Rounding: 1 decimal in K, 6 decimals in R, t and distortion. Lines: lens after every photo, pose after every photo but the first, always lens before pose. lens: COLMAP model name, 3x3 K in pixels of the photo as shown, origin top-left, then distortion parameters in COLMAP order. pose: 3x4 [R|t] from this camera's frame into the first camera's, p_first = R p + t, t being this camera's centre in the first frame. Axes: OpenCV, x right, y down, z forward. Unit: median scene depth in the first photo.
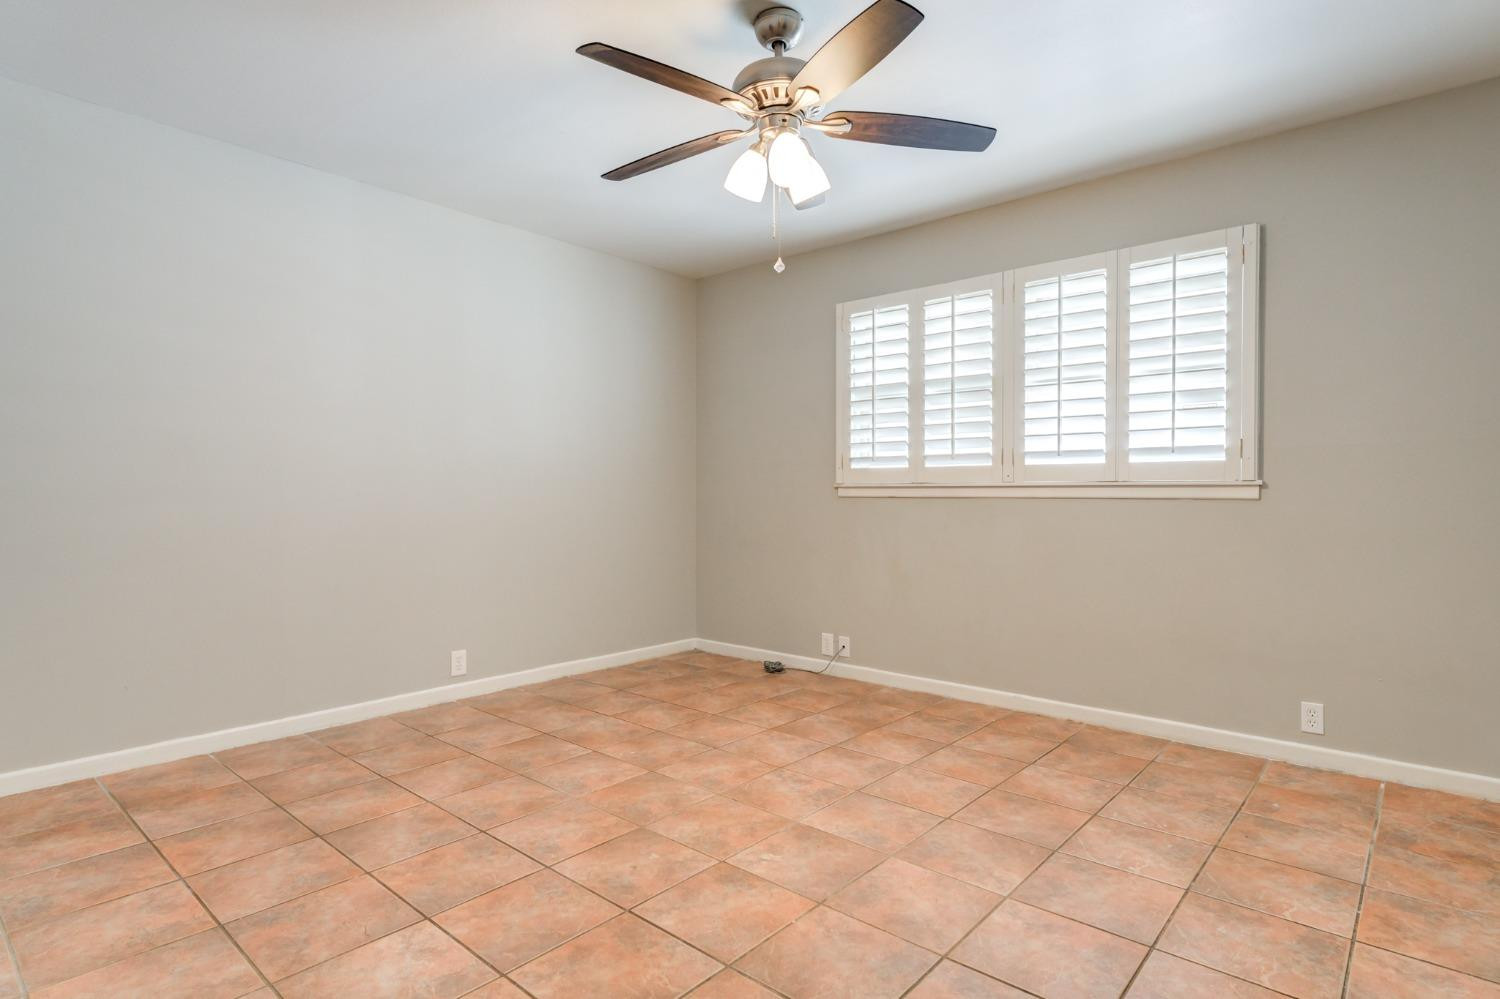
lens RADIAL K [[765.2, 0, 746.7], [0, 765.2, 503.5], [0, 0, 1]] dist [0.007796, -0.002084]
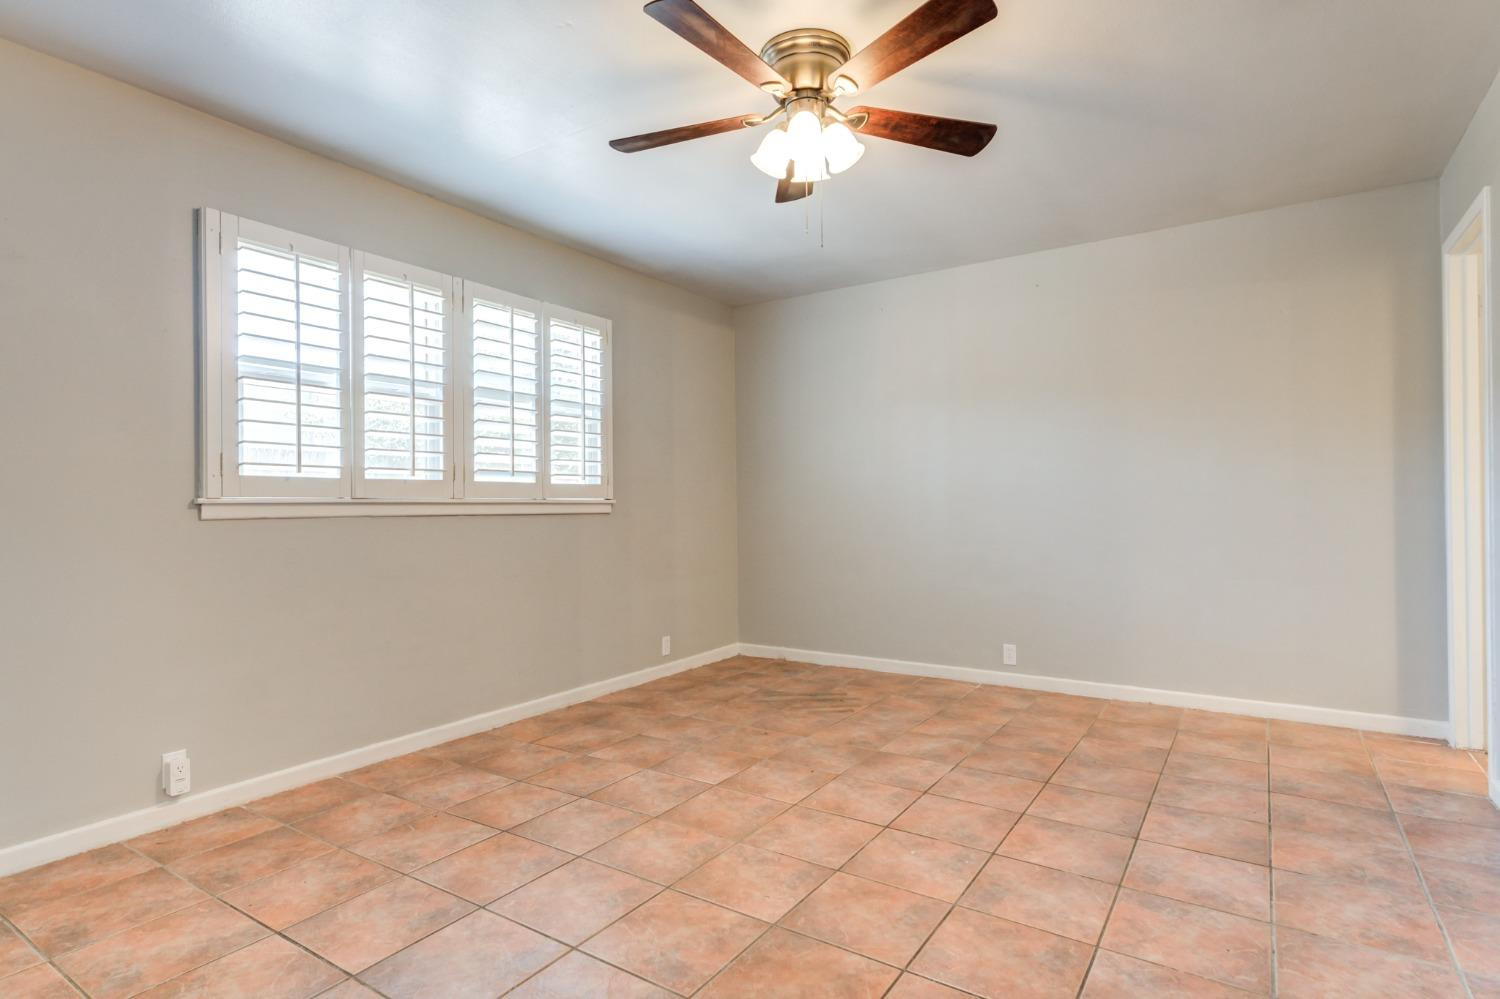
lens RADIAL K [[765.2, 0, 754.6], [0, 765.2, 494.0], [0, 0, 1]] dist [0.007796, -0.002084]
pose [[-0.125073, 0.015255, 0.992030, -0.682613], [0.026759, 0.999570, -0.011997, -0.013360], [-0.991787, 0.025046, -0.125427, 0.793726]]
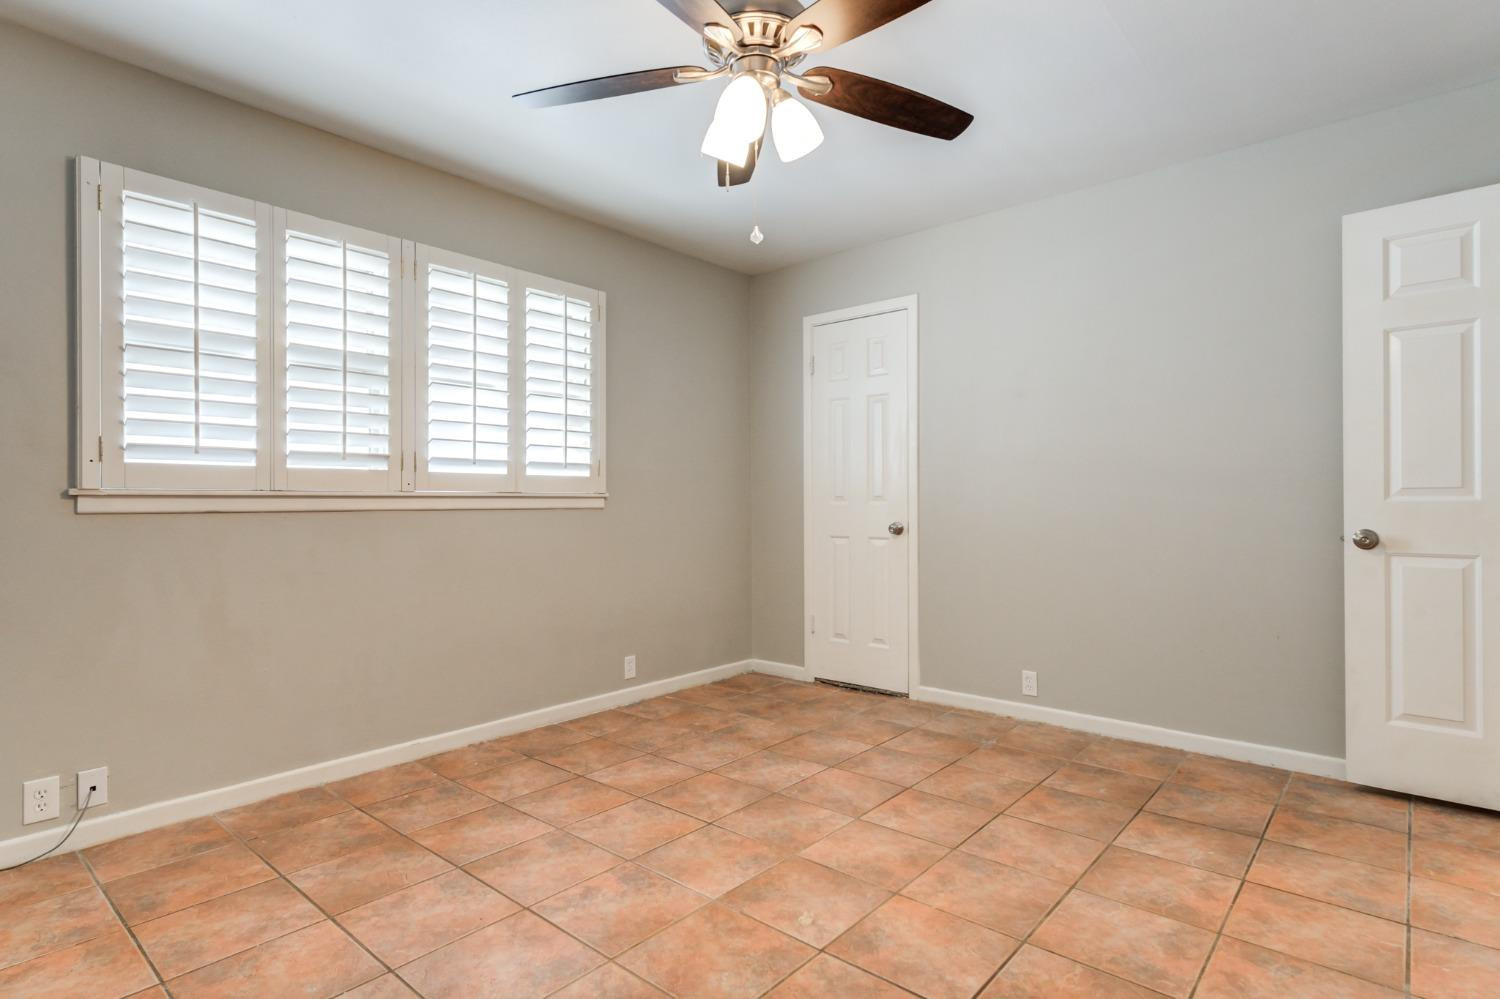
lens RADIAL K [[765.2, 0, 750.9], [0, 765.2, 506.8], [0, 0, 1]] dist [0.007796, -0.002084]
pose [[-0.003338, -0.008067, 0.999962, -0.526984], [0.017867, 0.999807, 0.008125, -0.012000], [-0.999835, 0.017894, -0.003193, 0.659748]]
